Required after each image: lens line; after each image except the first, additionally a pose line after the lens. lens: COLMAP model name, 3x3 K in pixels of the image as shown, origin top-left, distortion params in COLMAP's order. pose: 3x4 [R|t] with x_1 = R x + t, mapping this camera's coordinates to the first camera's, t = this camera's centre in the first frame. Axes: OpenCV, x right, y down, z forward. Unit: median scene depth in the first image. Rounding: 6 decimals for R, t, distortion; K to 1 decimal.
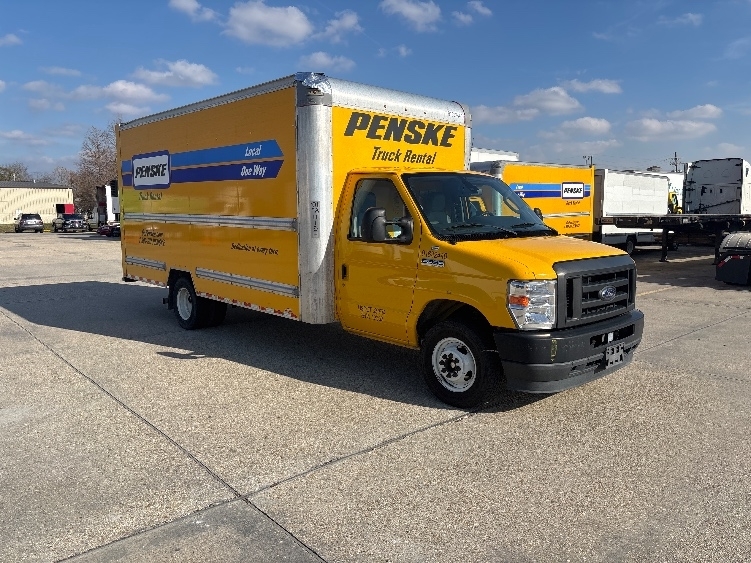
lens RADIAL K [[569.7, 0, 380.0], [0, 569.7, 278.5], [0, 0, 1]] dist [0.053685, 0.005952]
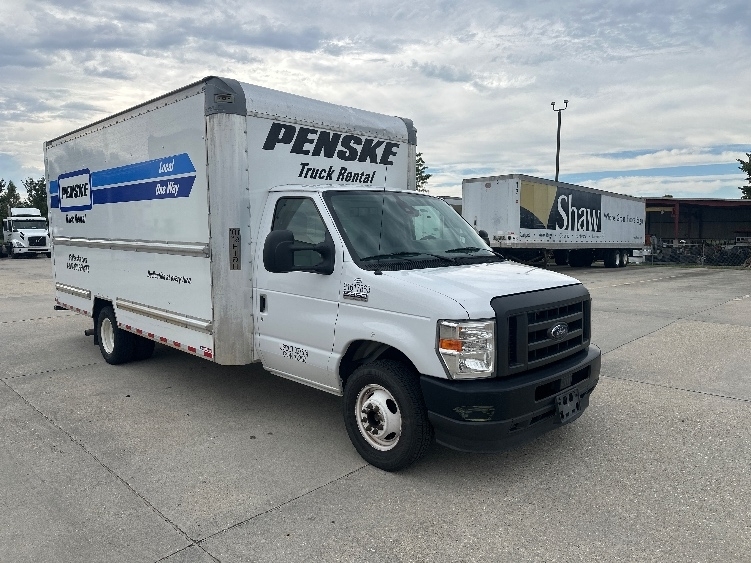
lens RADIAL K [[534.3, 0, 377.1], [0, 534.3, 278.2], [0, 0, 1]] dist [0.047291, -0.005366]
pose [[0.999390, -0.003116, 0.034772, 0.077635], [0.004259, 0.999452, -0.032839, -0.022067], [-0.034650, 0.032967, 0.998856, 0.162500]]
